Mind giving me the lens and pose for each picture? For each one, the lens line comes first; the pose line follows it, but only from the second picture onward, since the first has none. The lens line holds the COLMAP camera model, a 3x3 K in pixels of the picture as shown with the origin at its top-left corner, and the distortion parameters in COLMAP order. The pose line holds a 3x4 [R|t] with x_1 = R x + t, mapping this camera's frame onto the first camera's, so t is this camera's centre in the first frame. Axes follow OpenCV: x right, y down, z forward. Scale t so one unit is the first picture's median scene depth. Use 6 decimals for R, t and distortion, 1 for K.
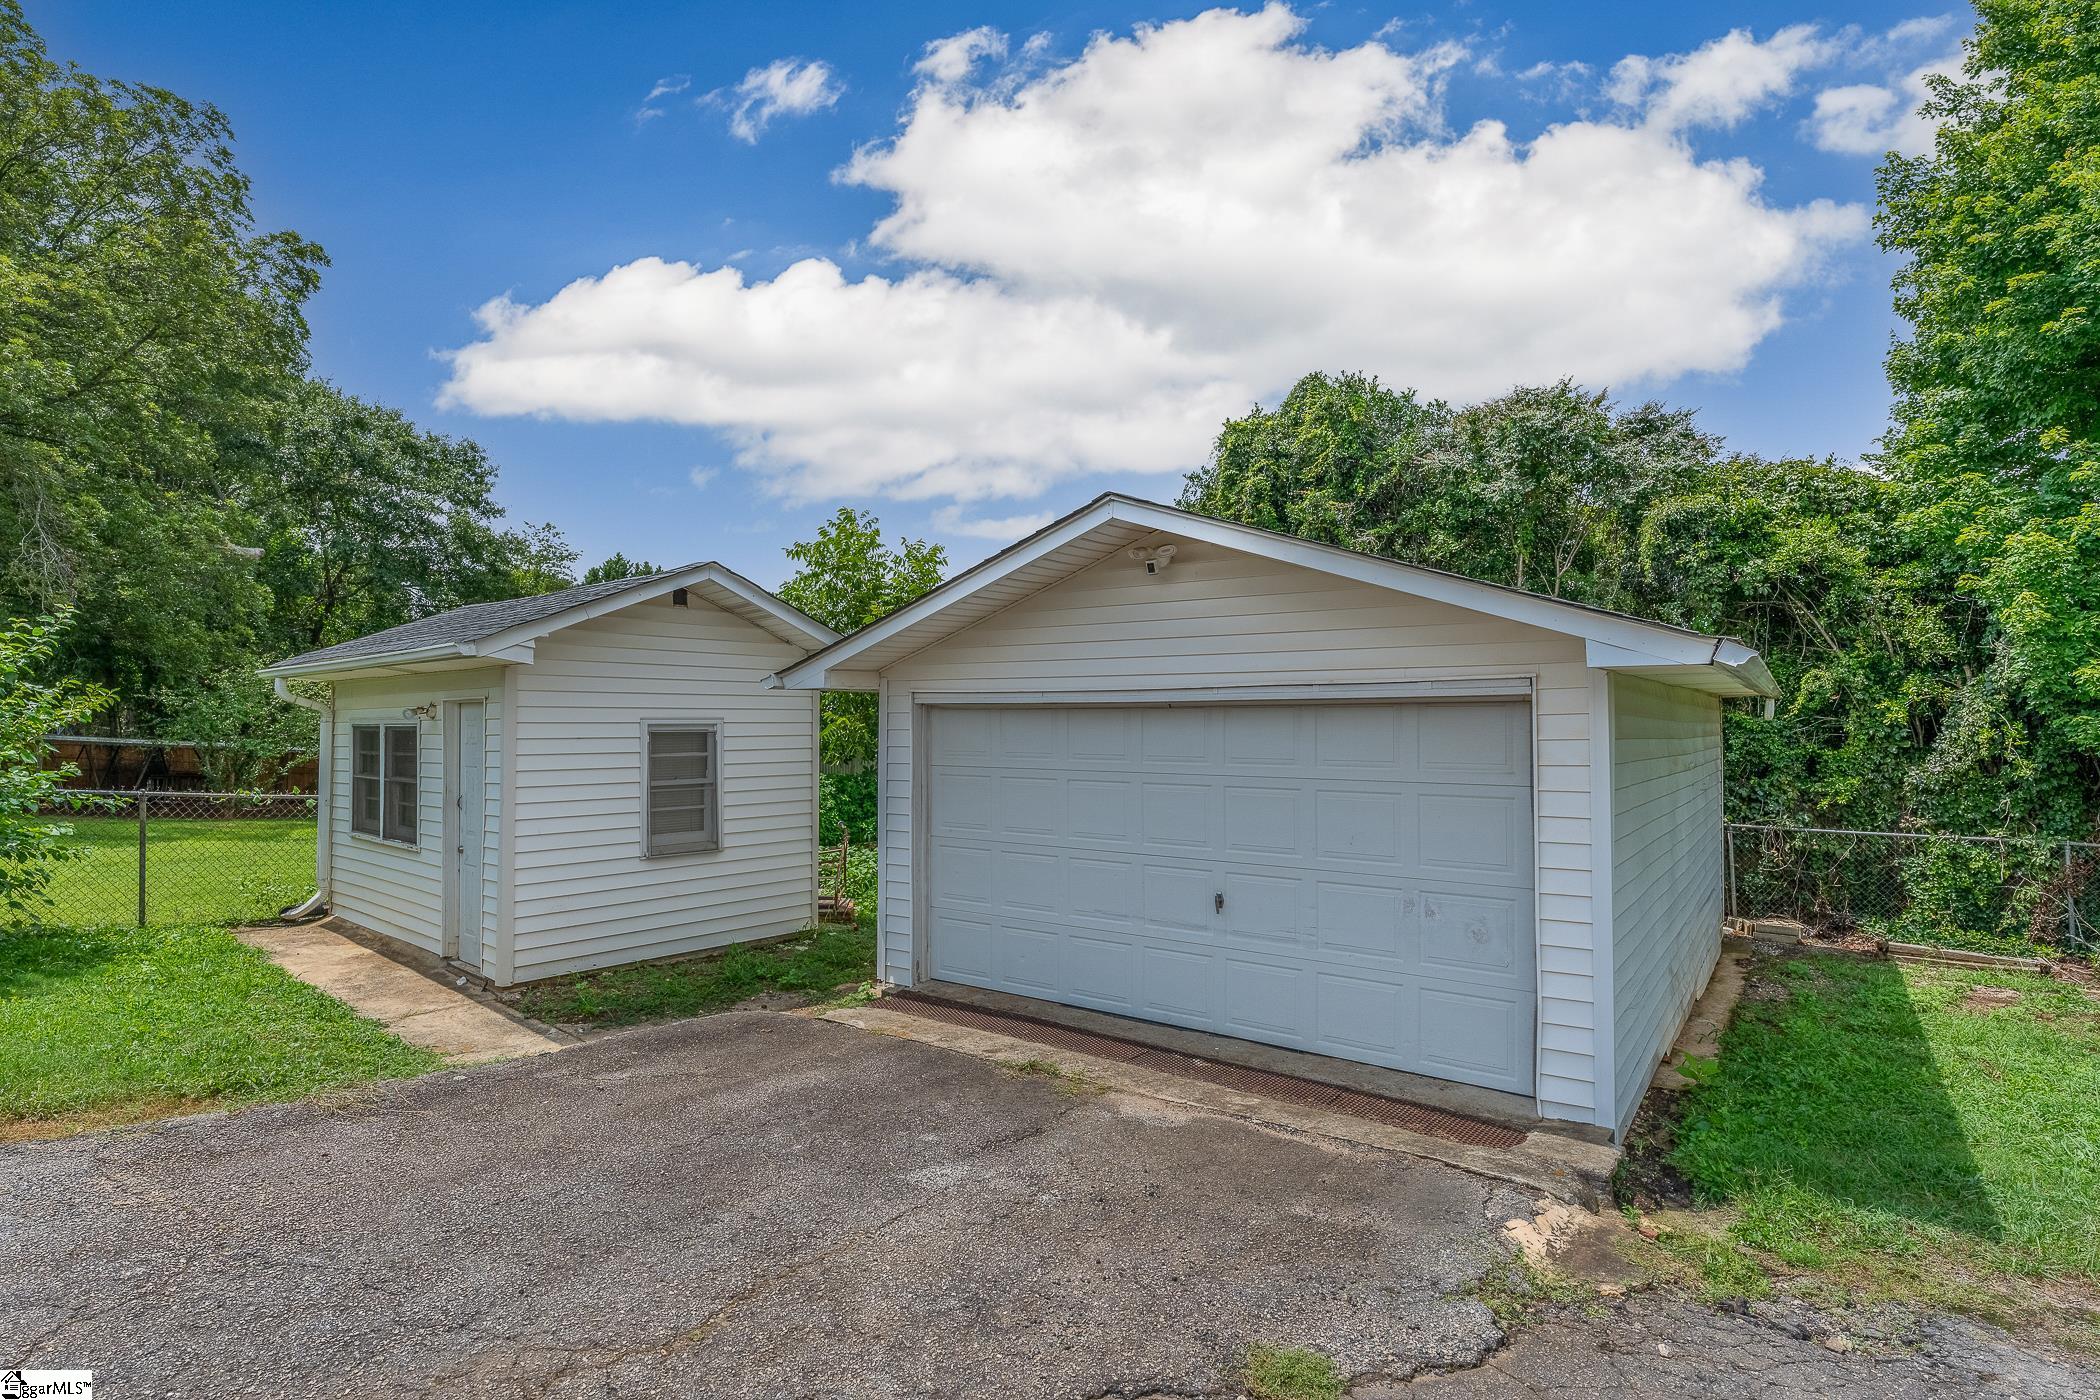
lens RADIAL K [[1038.4, 0, 1053.8], [0, 1038.4, 710.7], [0, 0, 1]] dist [-0.004391, 0.000065]
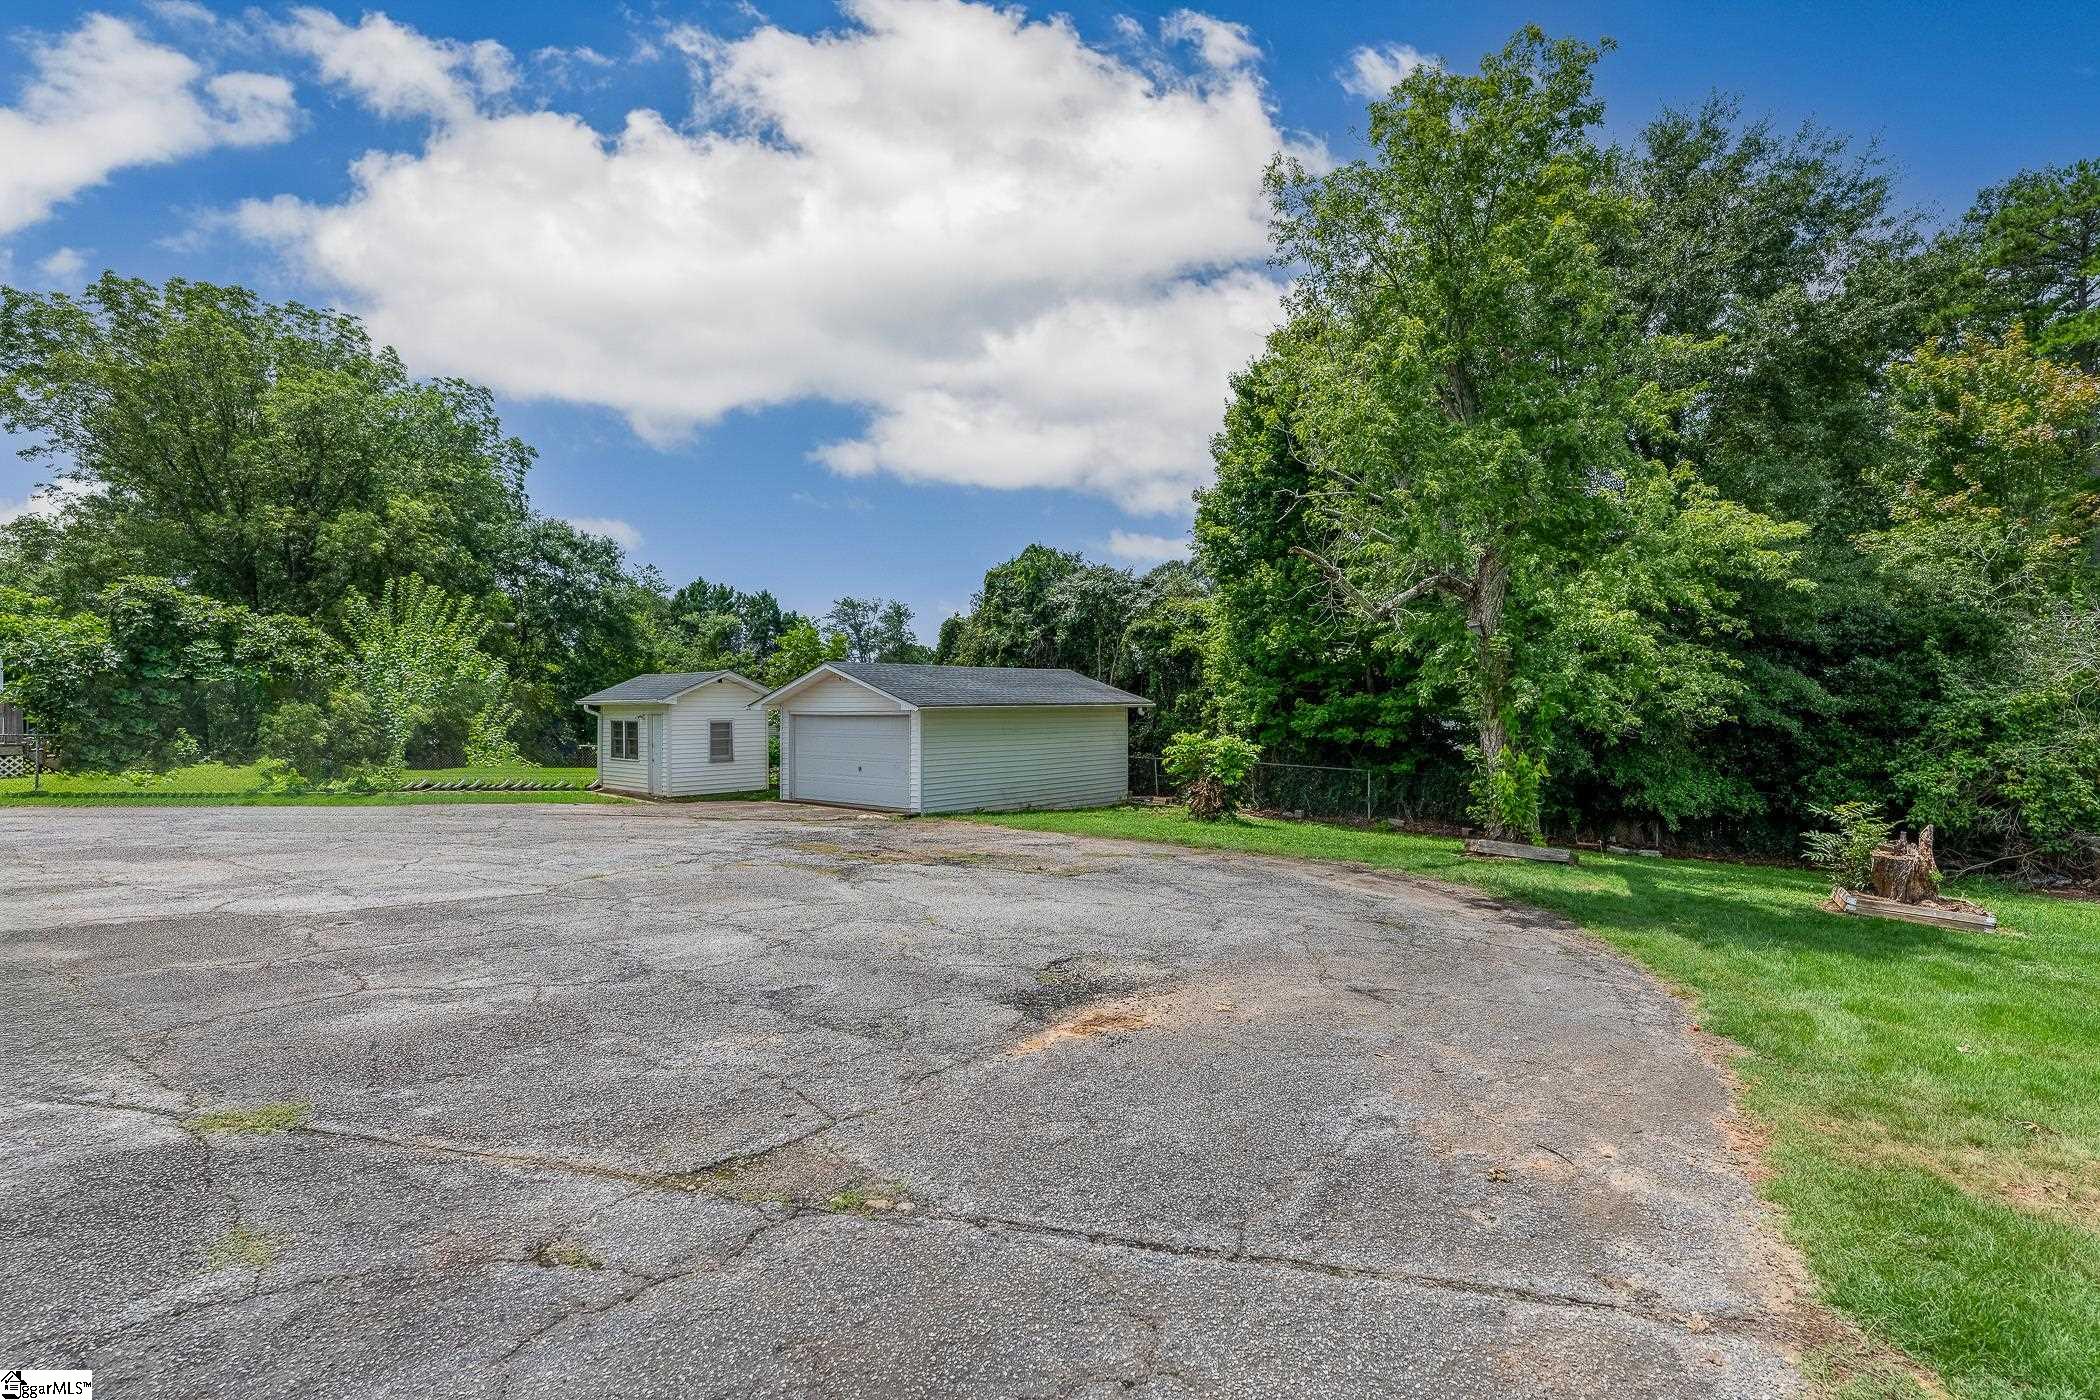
lens RADIAL K [[939.0, 0, 1054.3], [0, 939.0, 698.6], [0, 0, 1]] dist [0.001083, 0.000025]
pose [[0.999260, -0.006543, -0.037903, 0.671168], [0.006766, 0.999960, 0.005763, -0.055550], [0.037864, -0.006016, 0.999265, -1.595179]]
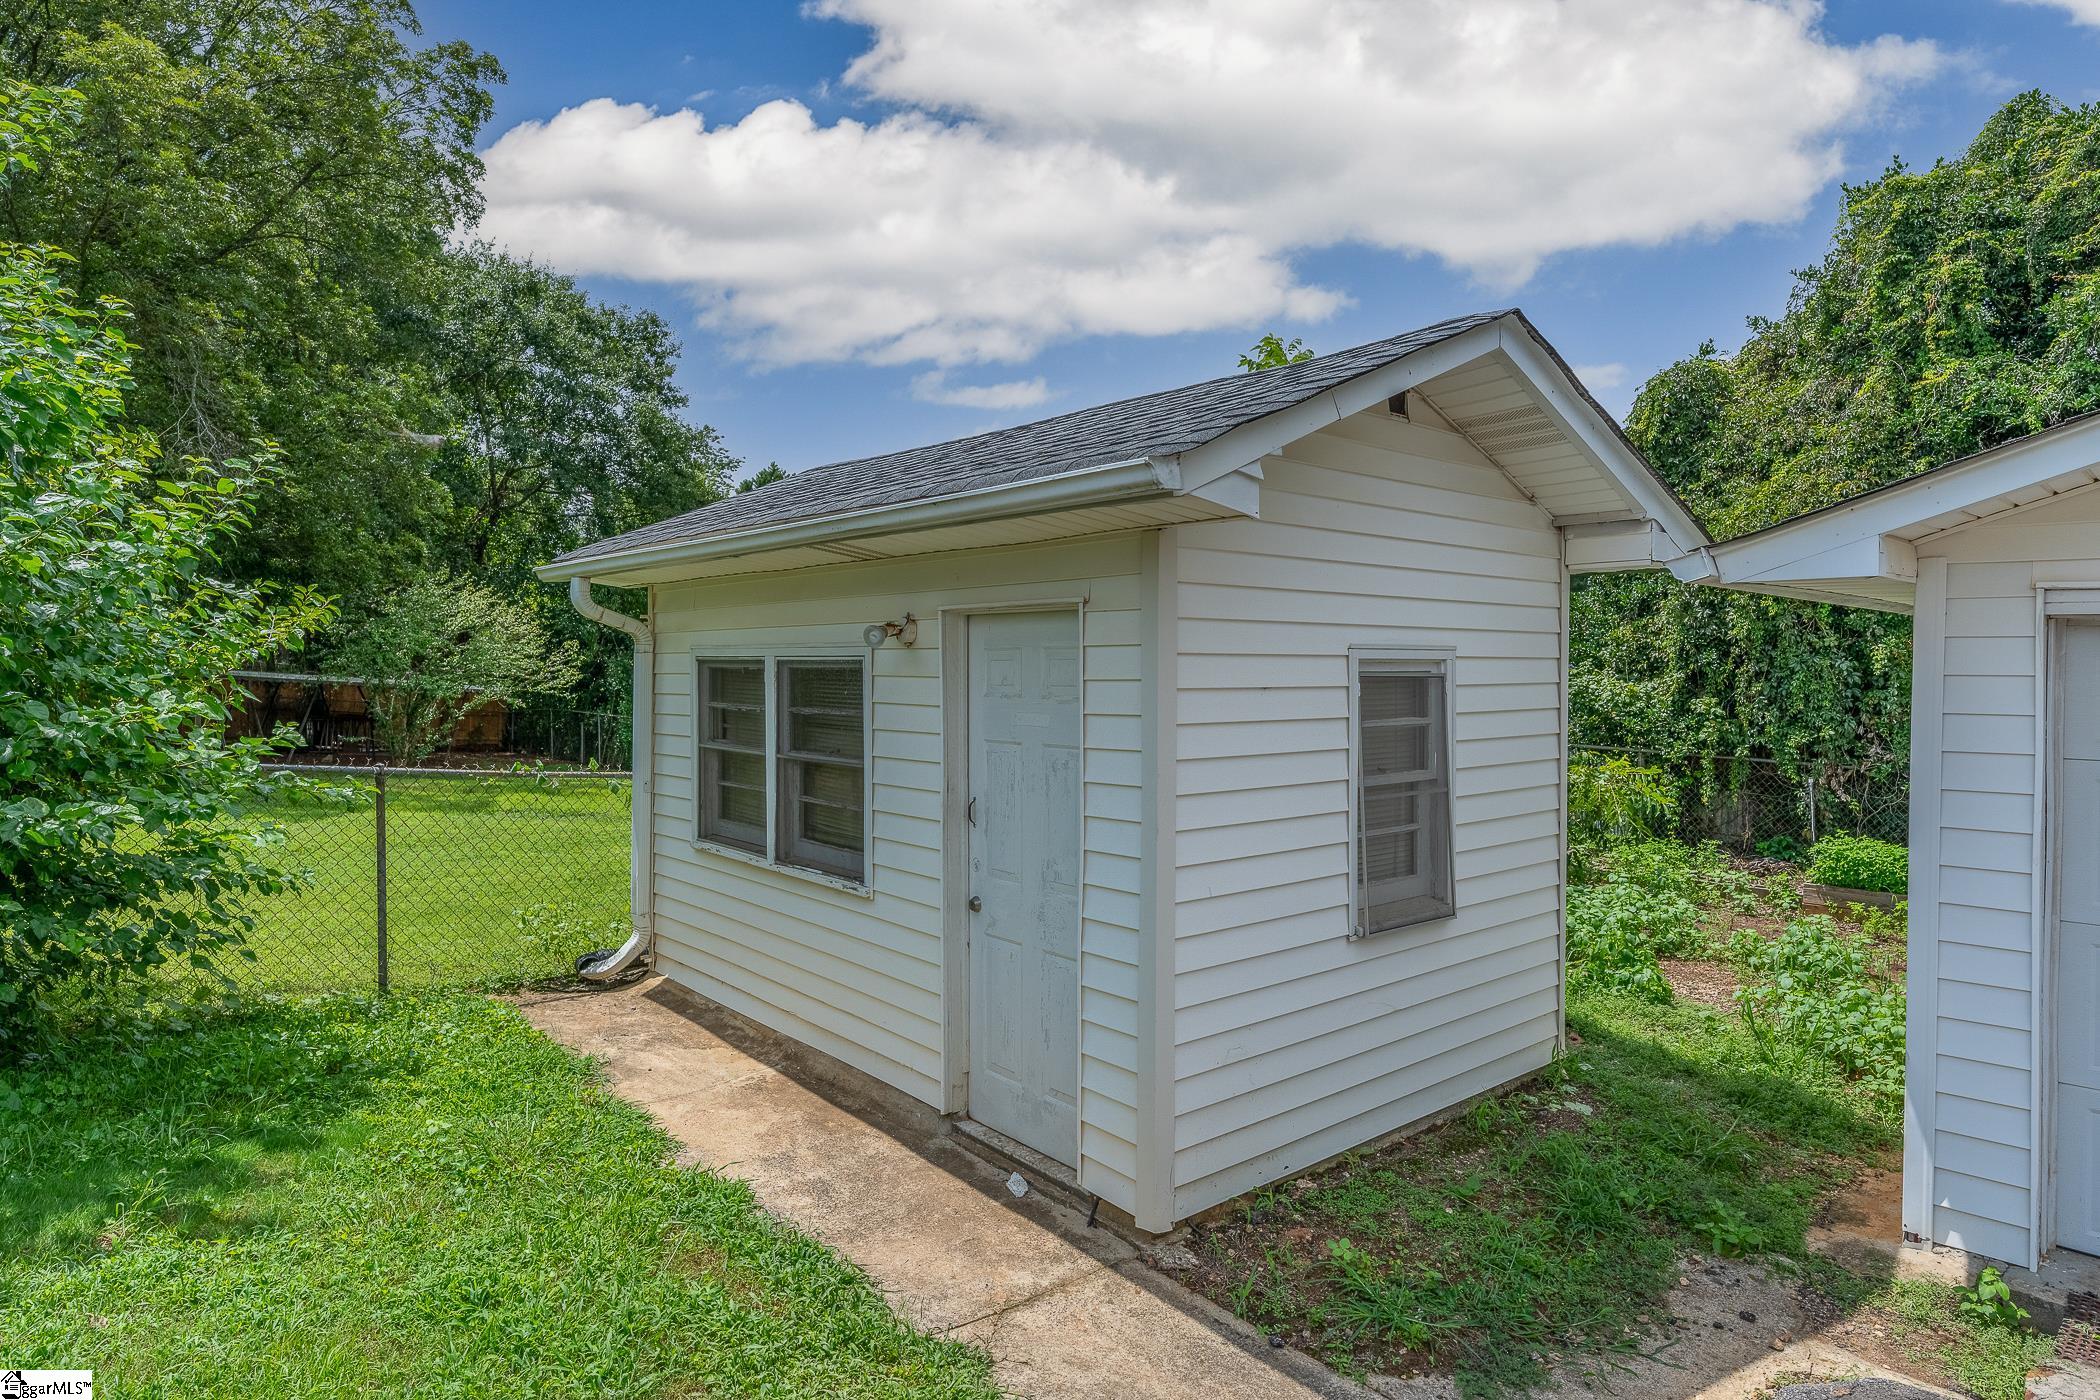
lens RADIAL K [[1209.2, 0, 1047.8], [0, 1209.2, 694.4], [0, 0, 1]] dist [-0.005654, -0.000301]
pose [[0.987676, 0.011165, -0.156114, -0.378739], [-0.005083, 0.999214, 0.039301, 0.006894], [0.156430, -0.038024, 0.986957, 0.362694]]
